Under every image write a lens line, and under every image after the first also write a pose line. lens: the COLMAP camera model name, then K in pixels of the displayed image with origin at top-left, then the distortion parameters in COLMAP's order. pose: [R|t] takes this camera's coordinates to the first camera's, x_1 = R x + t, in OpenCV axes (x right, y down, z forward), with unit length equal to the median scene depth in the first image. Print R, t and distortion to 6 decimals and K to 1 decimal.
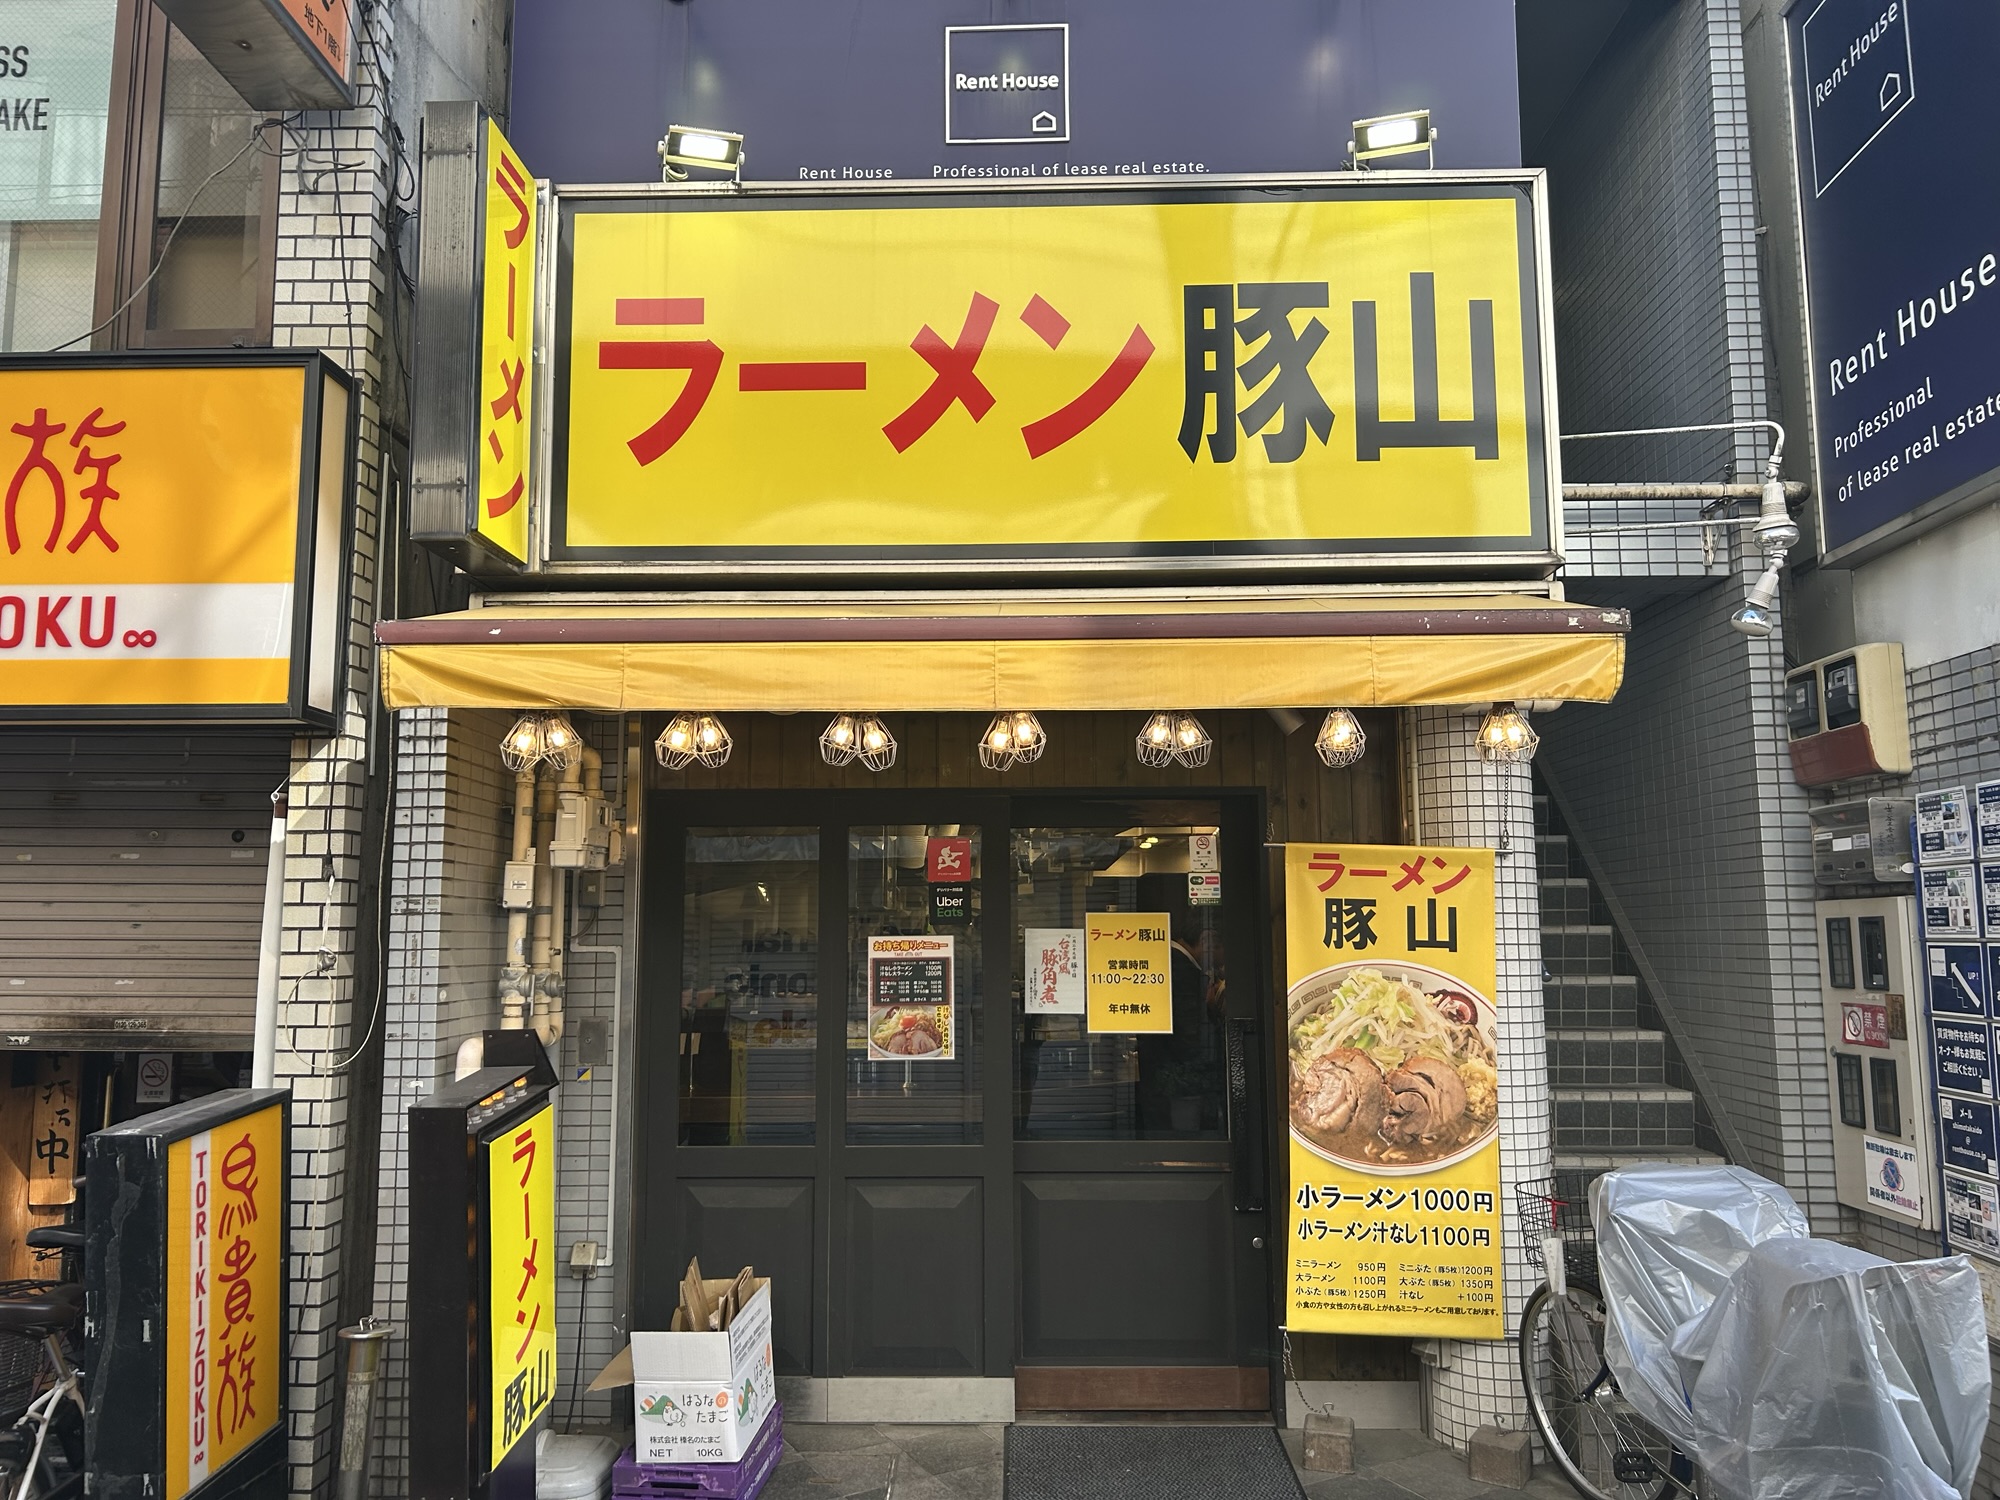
lens RADIAL K [[1571.7, 0, 959.8], [0, 1571.7, 747.9], [0, 0, 1]] dist [0.104017, -0.187727]
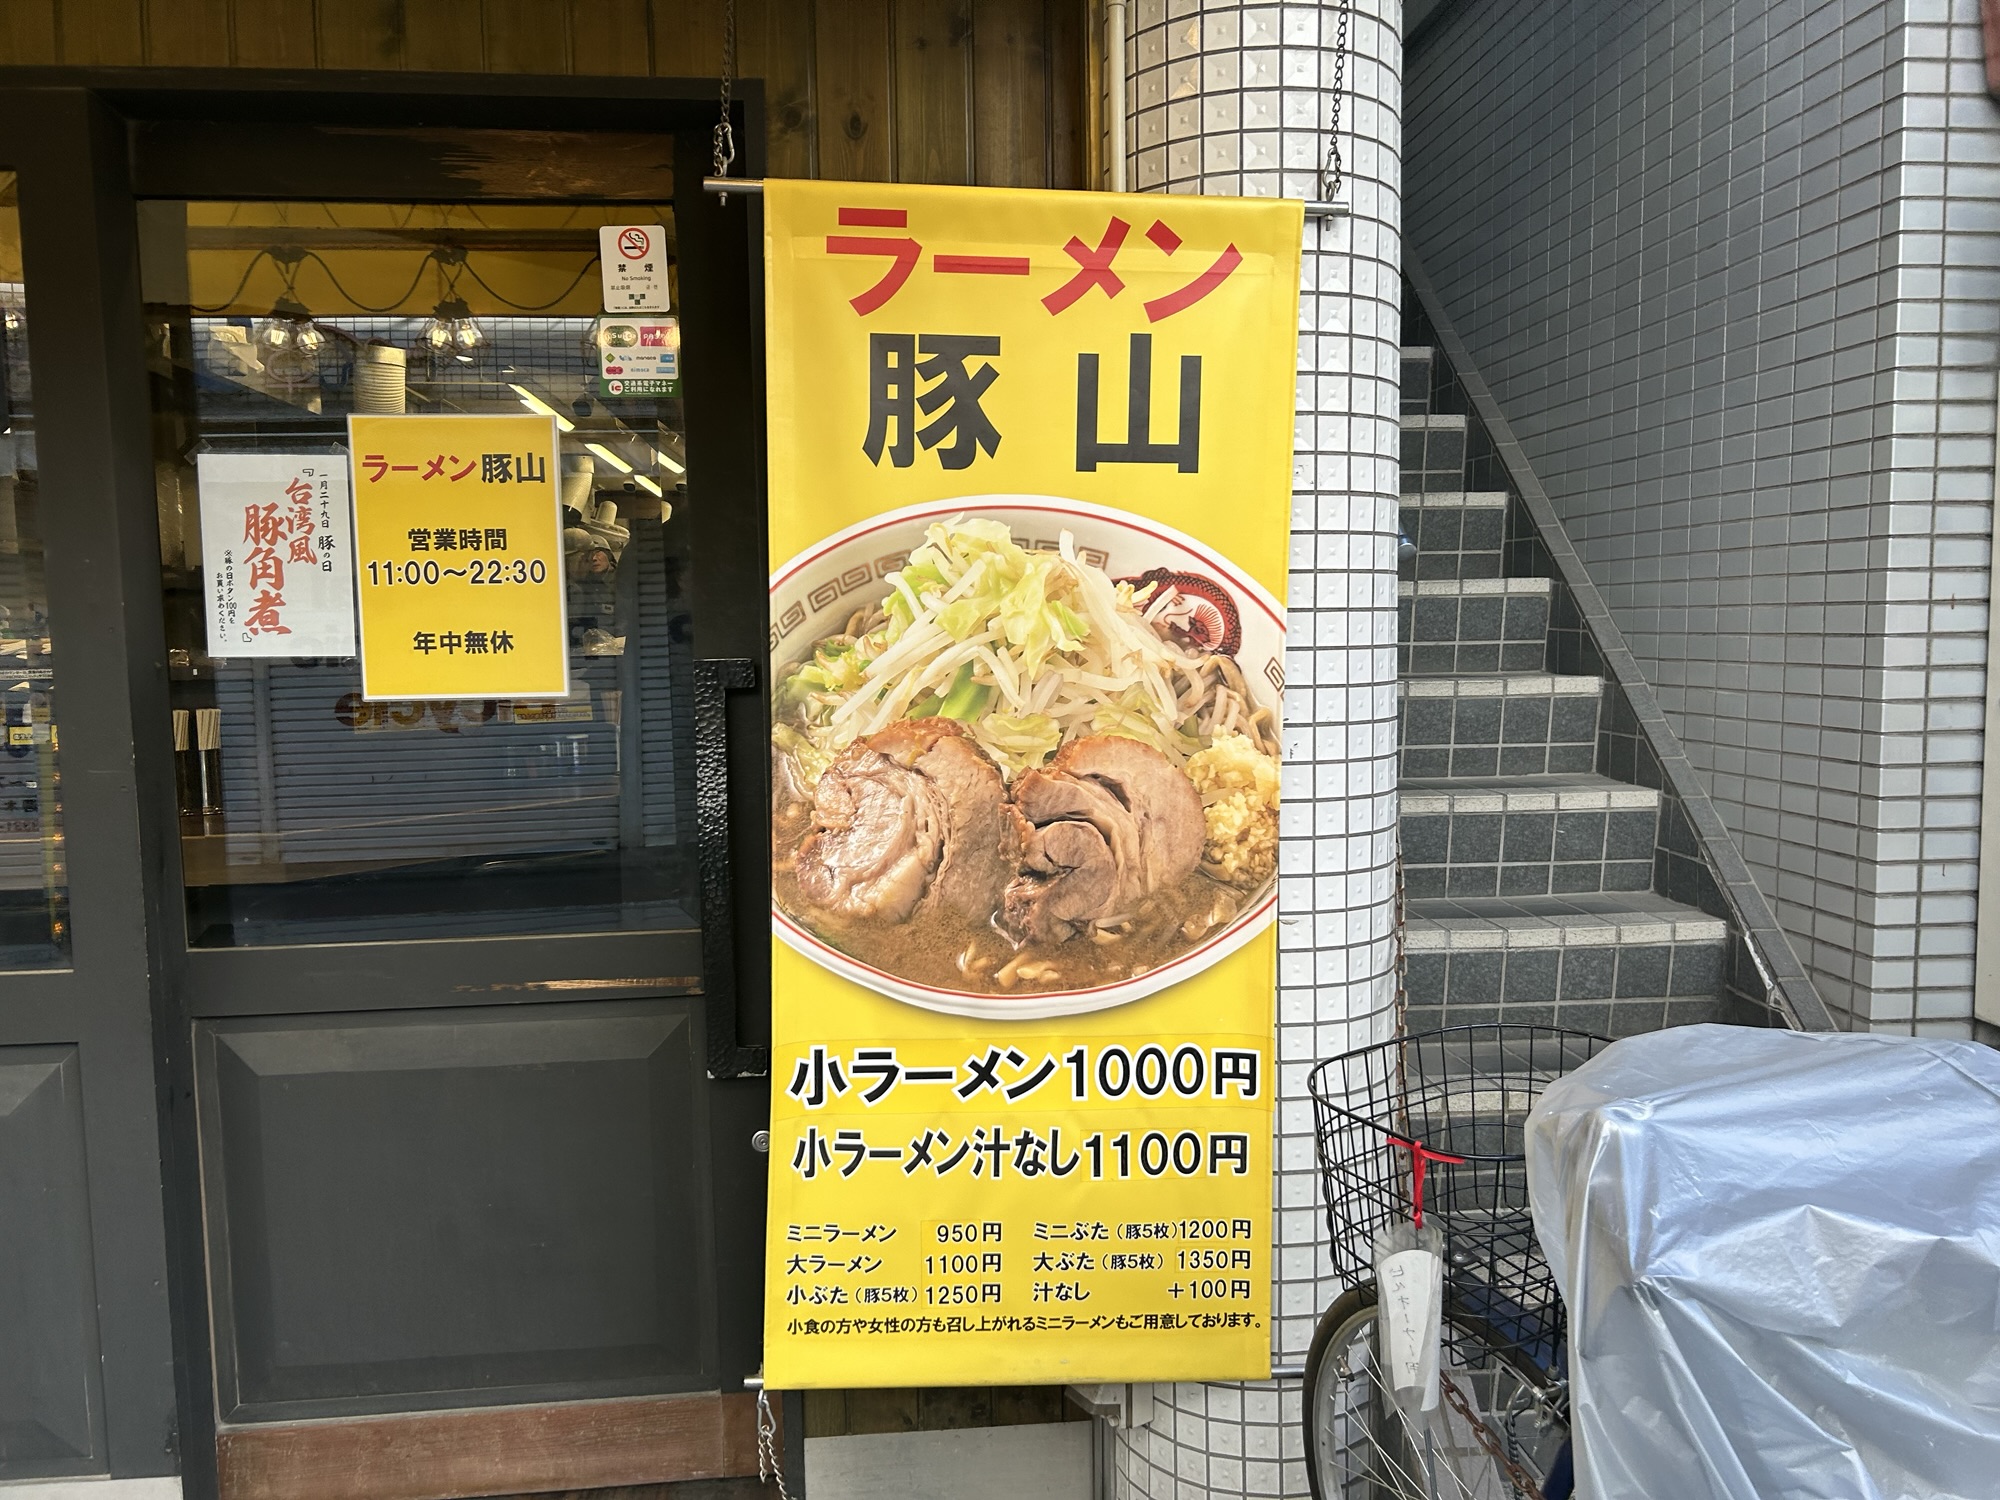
lens RADIAL K [[1571.7, 0, 959.8], [0, 1571.7, 747.9], [0, 0, 1]] dist [0.104017, -0.187727]
pose [[0.994382, -0.020559, 0.103831, 0.213319], [-0.000001, 0.980953, 0.194246, 0.120011], [-0.105847, -0.193155, 0.975442, 0.612917]]
